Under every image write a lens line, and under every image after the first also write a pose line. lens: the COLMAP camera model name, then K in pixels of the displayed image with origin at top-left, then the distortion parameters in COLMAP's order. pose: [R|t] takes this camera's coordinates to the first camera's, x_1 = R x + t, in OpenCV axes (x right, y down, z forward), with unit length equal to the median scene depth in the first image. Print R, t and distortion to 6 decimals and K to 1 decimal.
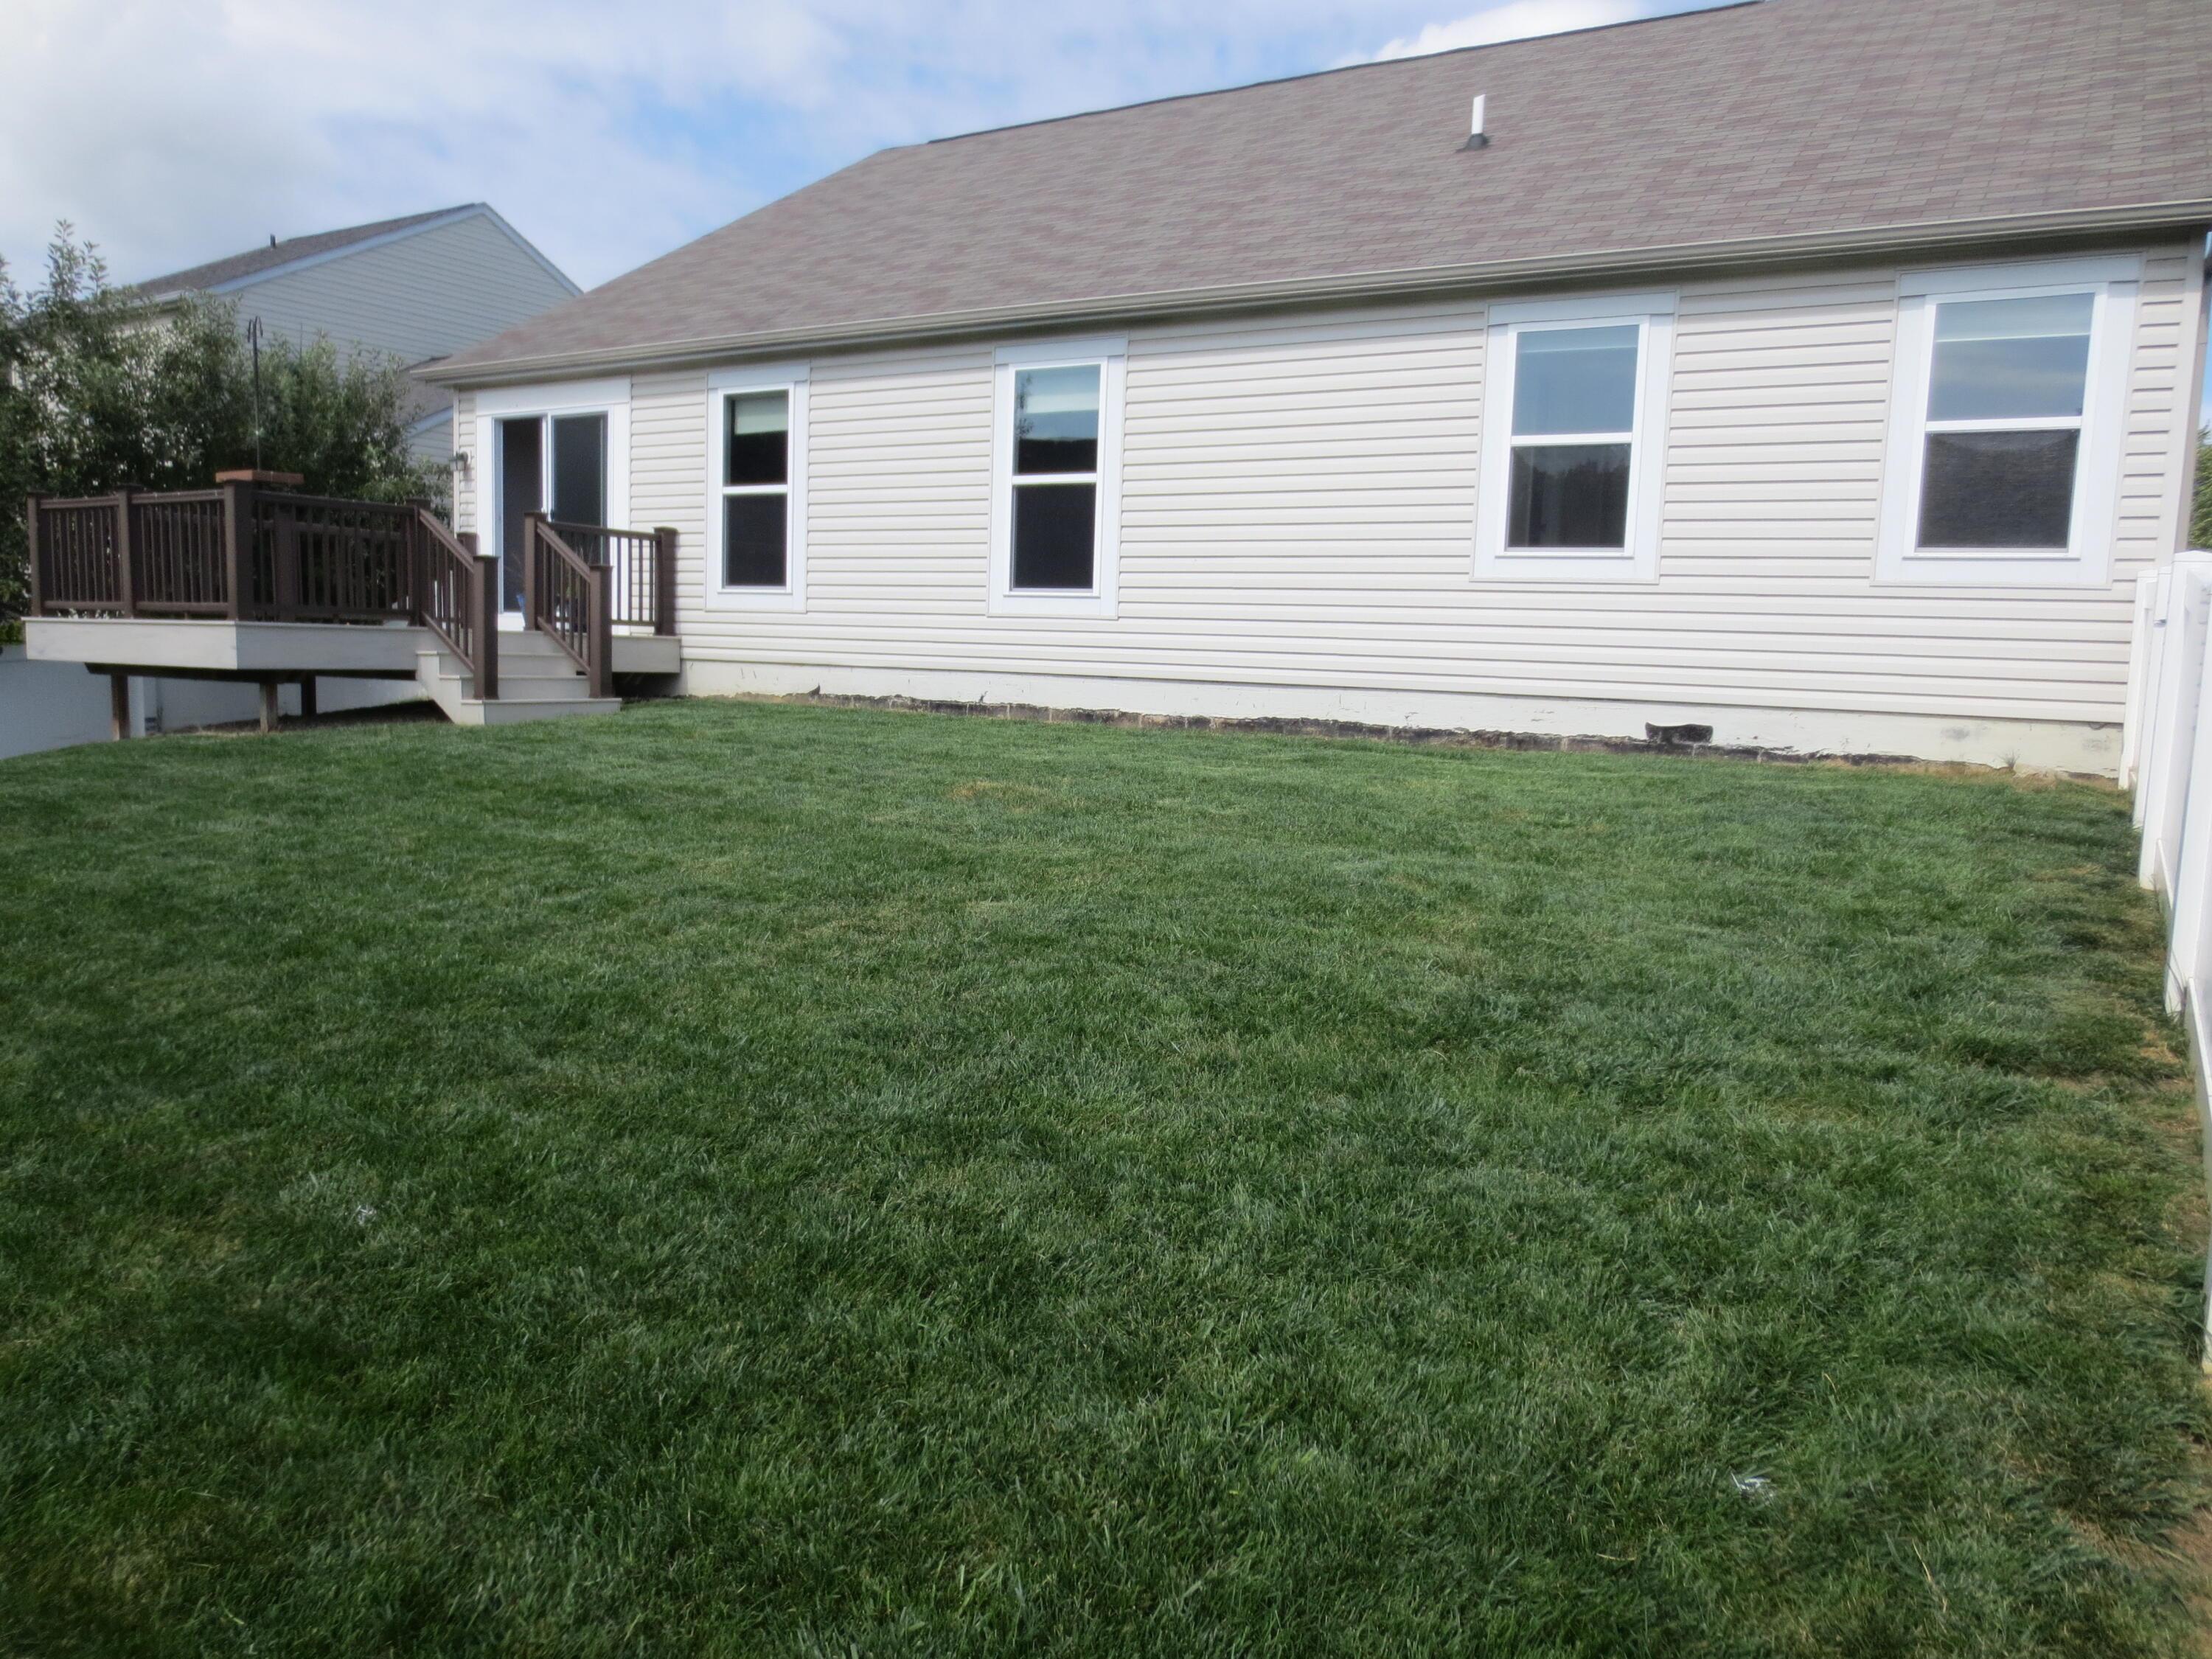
lens RADIAL K [[1557.5, 0, 1113.3], [0, 1557.5, 829.4], [0, 0, 1]] dist [-0.041930, 0.022232]
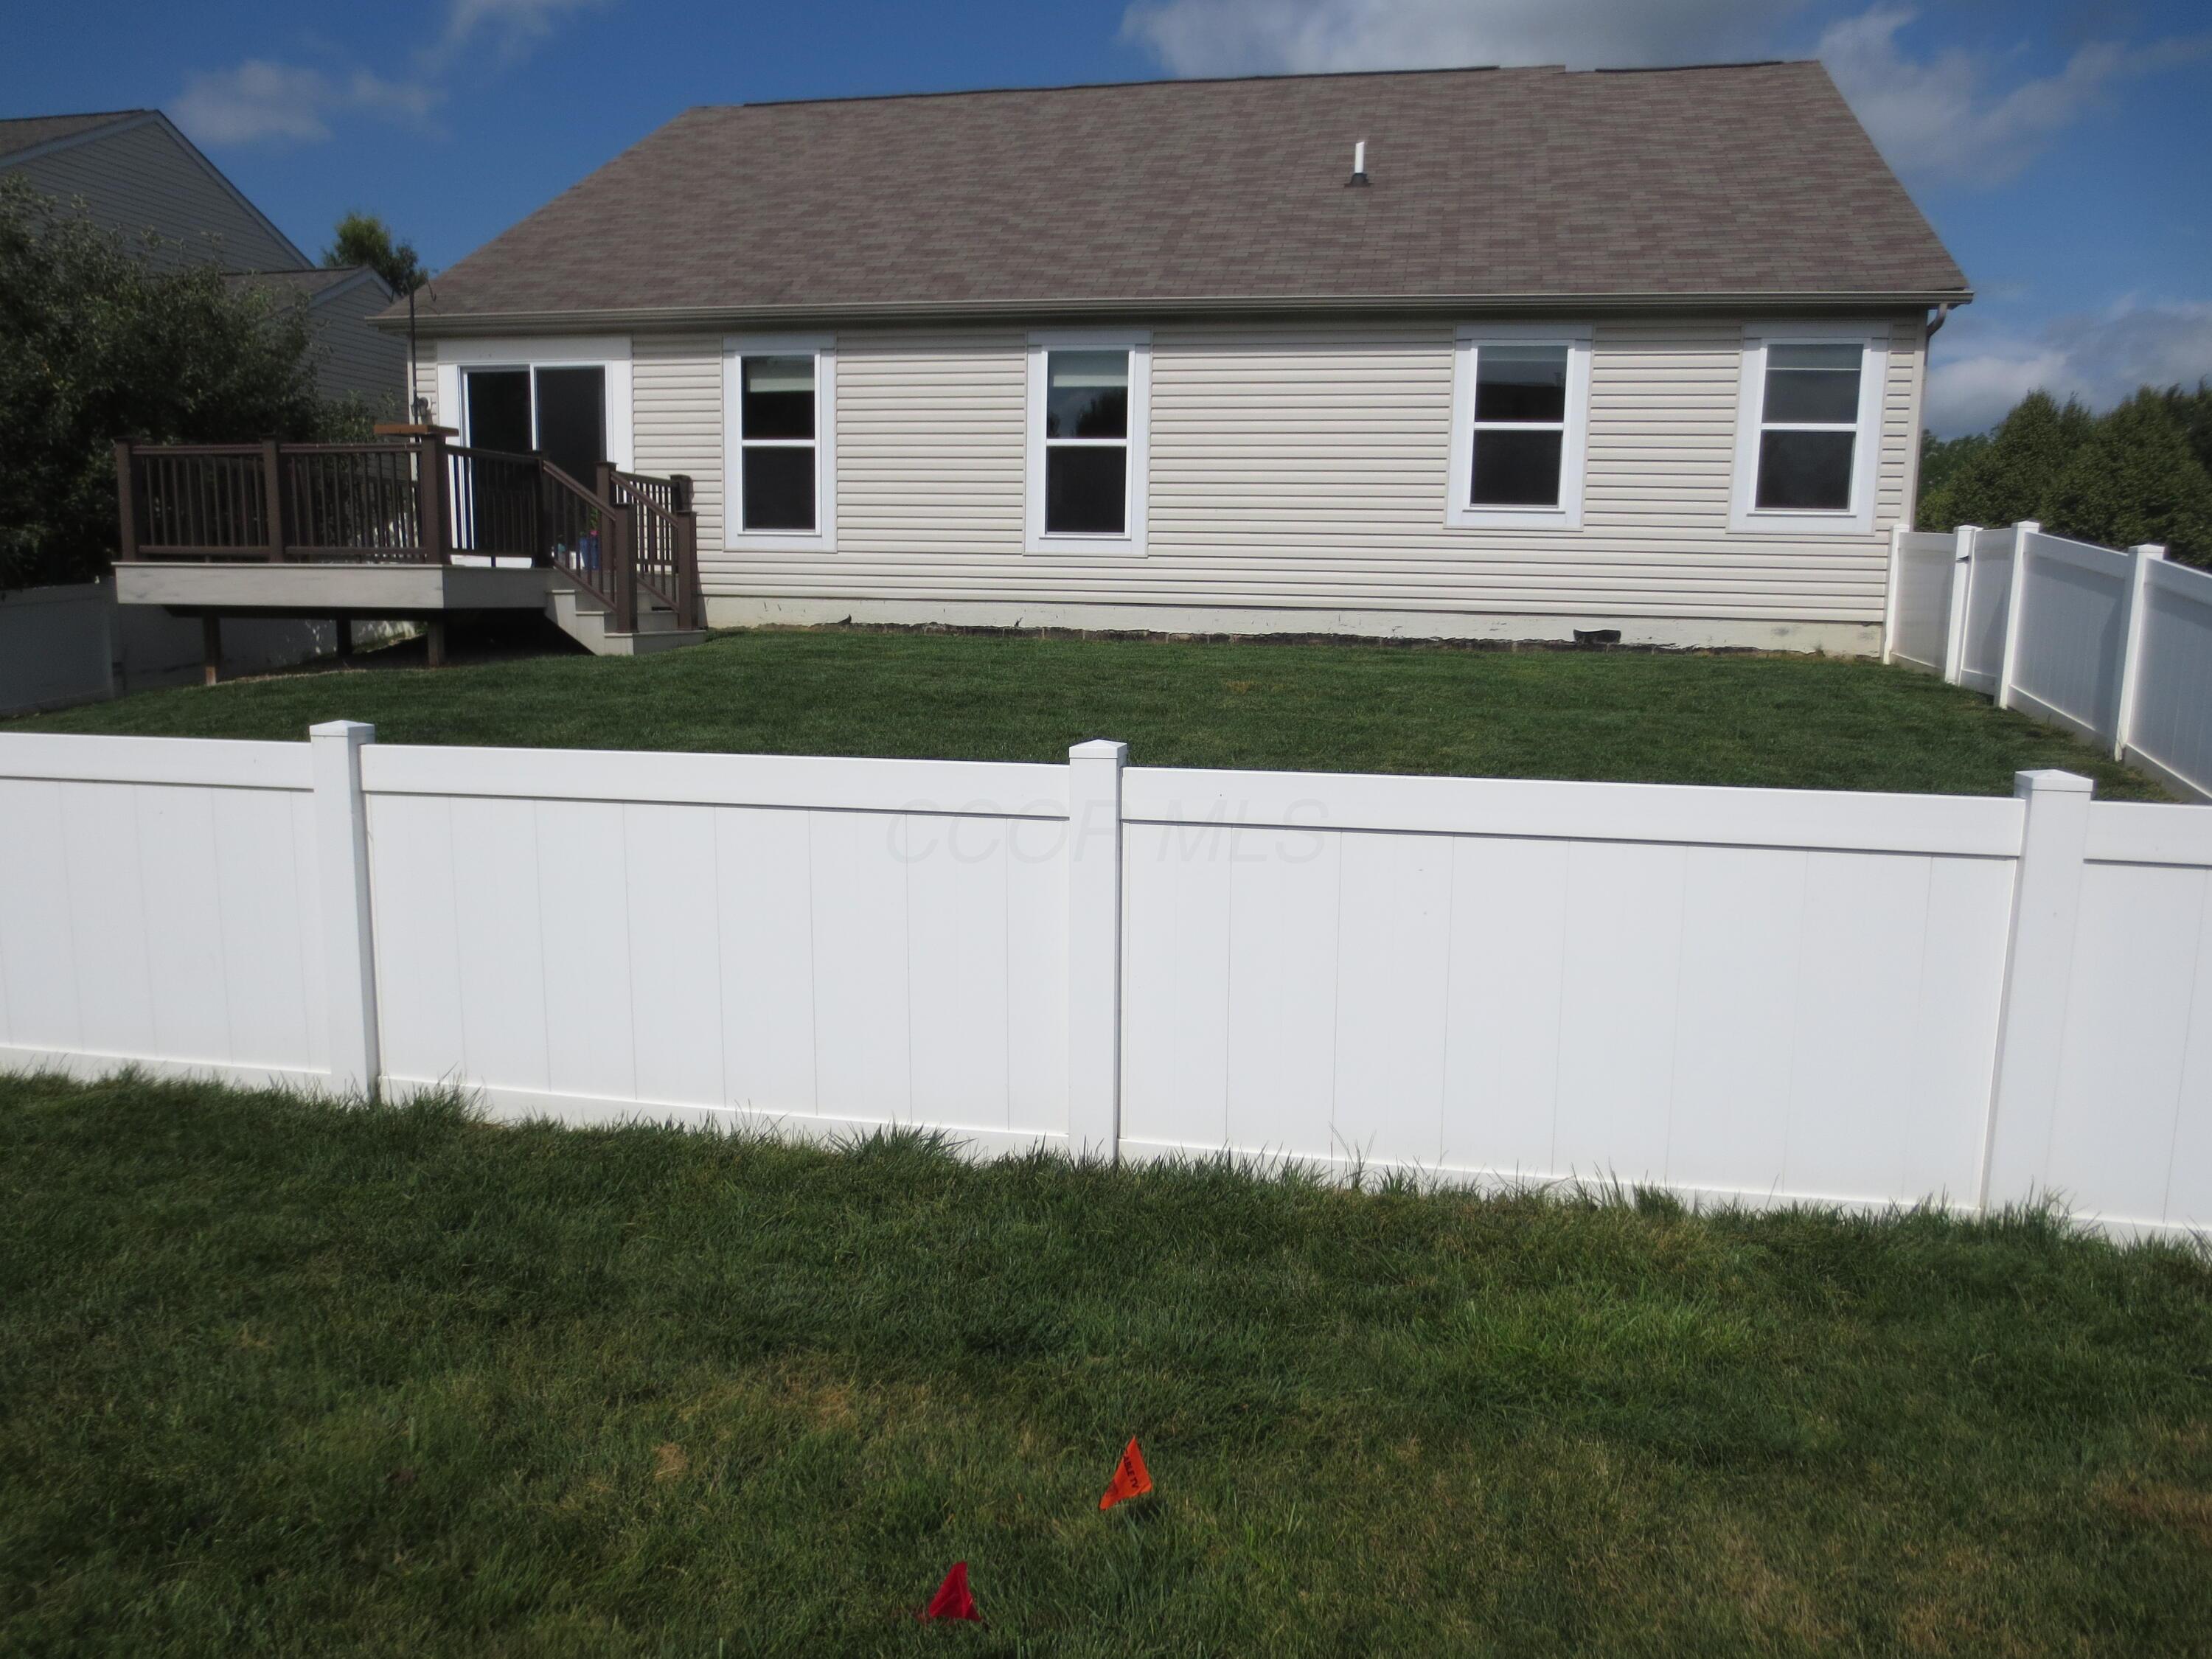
lens RADIAL K [[1557.5, 0, 1101.0], [0, 1557.5, 823.3], [0, 0, 1]] dist [-0.041930, 0.022232]
pose [[0.948139, -0.059557, 0.312228, -0.421290], [0.046944, 0.997755, 0.047764, 0.016191], [-0.314372, -0.030630, 0.948806, -0.173452]]
